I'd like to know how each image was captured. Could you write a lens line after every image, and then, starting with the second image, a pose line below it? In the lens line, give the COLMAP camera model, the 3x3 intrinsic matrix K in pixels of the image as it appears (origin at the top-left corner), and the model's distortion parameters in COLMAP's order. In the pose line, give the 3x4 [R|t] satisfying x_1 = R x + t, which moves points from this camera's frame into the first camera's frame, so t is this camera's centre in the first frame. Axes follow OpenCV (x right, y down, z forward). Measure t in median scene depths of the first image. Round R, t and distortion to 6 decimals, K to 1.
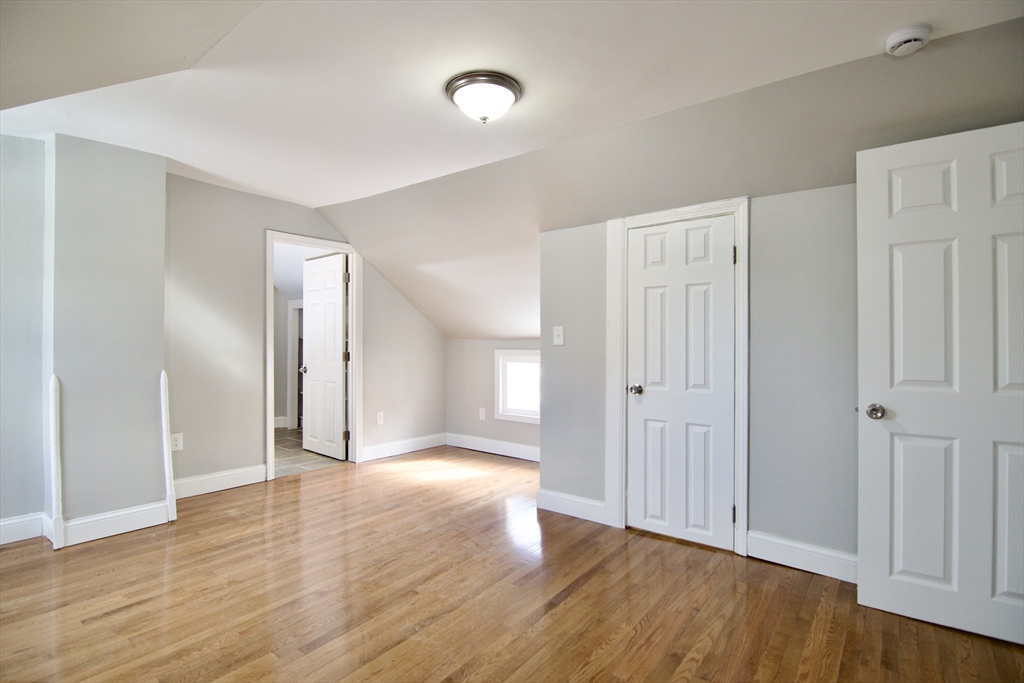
lens RADIAL K [[500.1, 0, 510.1], [0, 500.1, 339.6], [0, 0, 1]] dist [-0.000939, -0.010922]
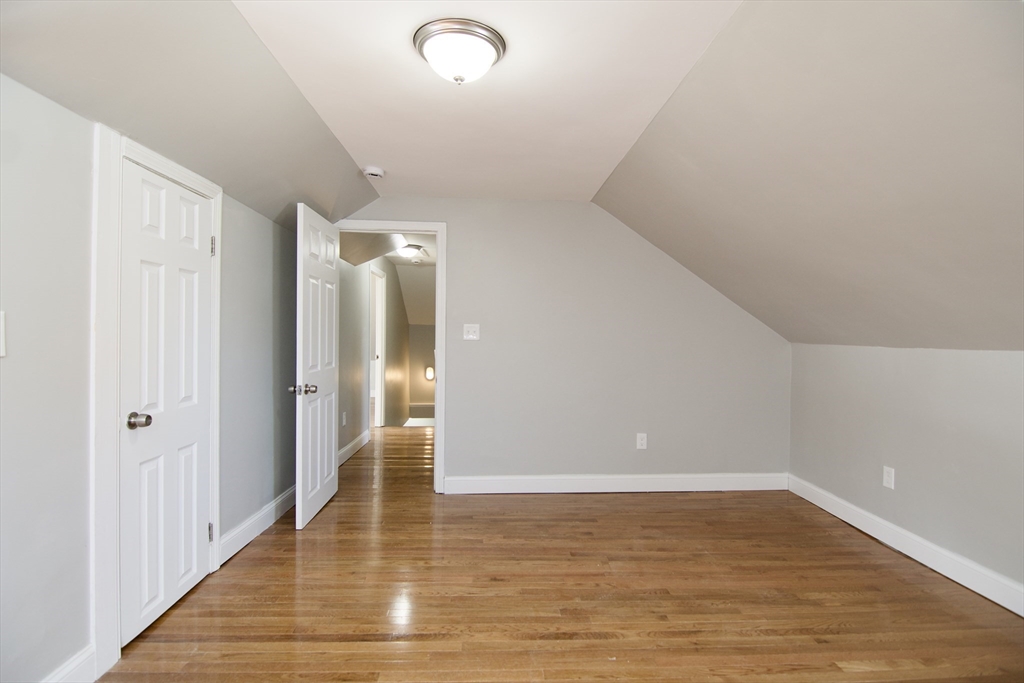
lens RADIAL K [[500.1, 0, 510.1], [0, 500.1, 339.6], [0, 0, 1]] dist [-0.000939, -0.010922]
pose [[-0.653933, -0.009678, 0.756491, -0.581956], [-0.011557, 0.999929, 0.002801, -0.009644], [-0.756464, -0.006911, -0.653998, 1.162405]]
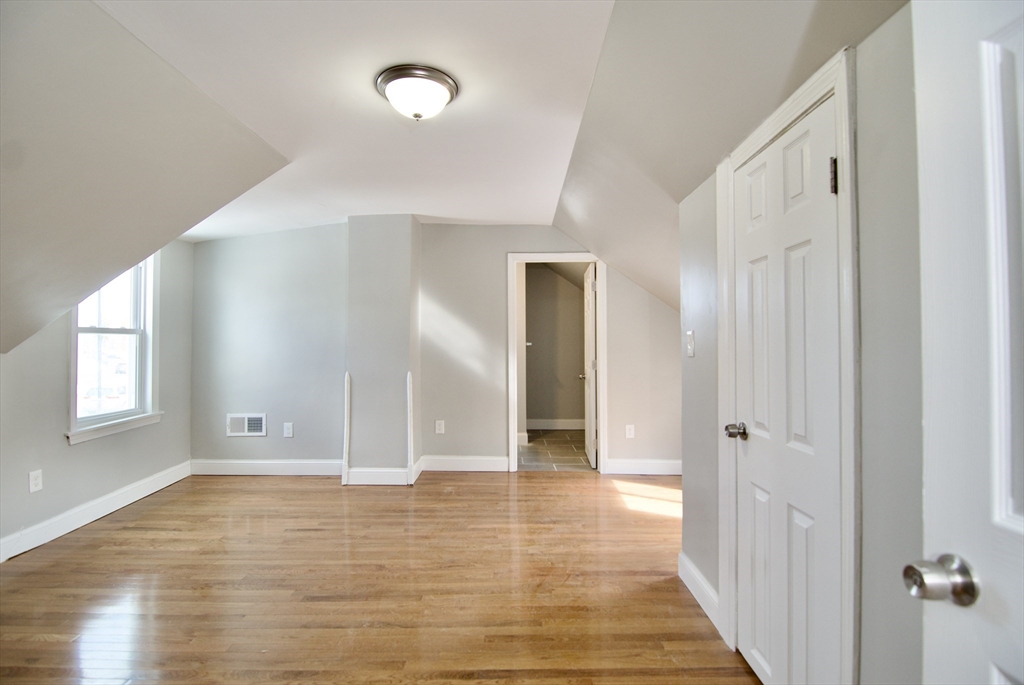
lens RADIAL K [[500.1, 0, 510.1], [0, 500.1, 340.6], [0, 0, 1]] dist [-0.000939, -0.010922]
pose [[0.608953, -0.013226, -0.793096, 0.625263], [0.004733, 0.999904, -0.013040, -0.003899], [0.793192, 0.004187, 0.608957, 0.446015]]
